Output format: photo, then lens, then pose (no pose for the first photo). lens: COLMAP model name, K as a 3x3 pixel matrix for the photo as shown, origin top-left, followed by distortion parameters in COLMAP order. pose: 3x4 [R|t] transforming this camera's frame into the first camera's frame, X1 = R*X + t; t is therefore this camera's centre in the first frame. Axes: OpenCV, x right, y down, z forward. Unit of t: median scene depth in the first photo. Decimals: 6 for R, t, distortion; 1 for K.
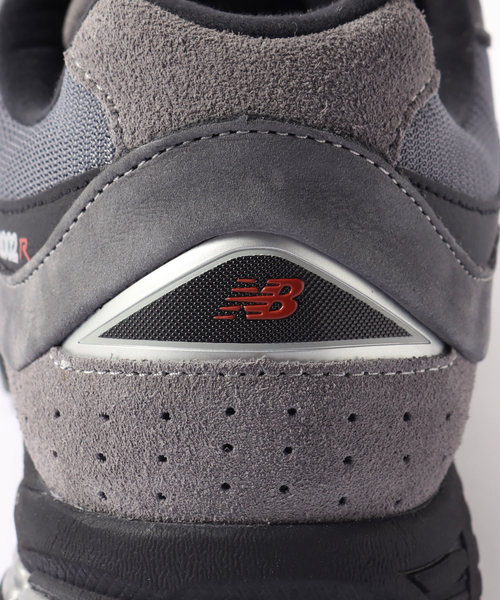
lens RADIAL K [[1995.7, 0, 249.5], [0, 1995.7, 299.9], [0, 0, 1]] dist [-0.010902, 0.000000]
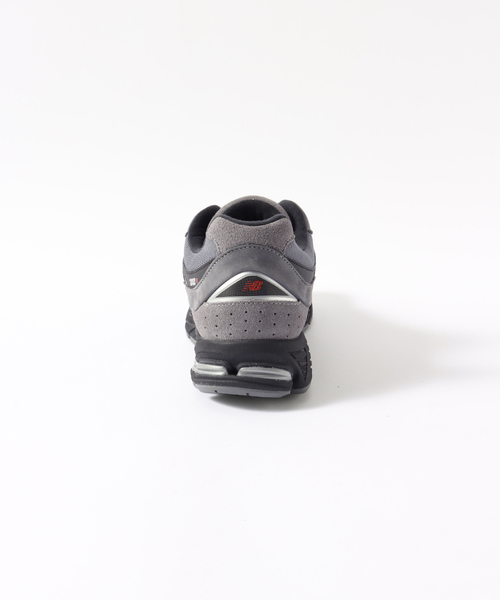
lens RADIAL K [[829.8, 0, 250.6], [0, 829.8, 299.9], [0, 0, 1]] dist [0.002189, 0.000000]
pose [[0.999433, -0.024490, -0.023108, 0.040728], [0.021791, 0.993629, -0.110573, 0.222603], [0.025669, 0.110007, 0.993599, -0.759718]]
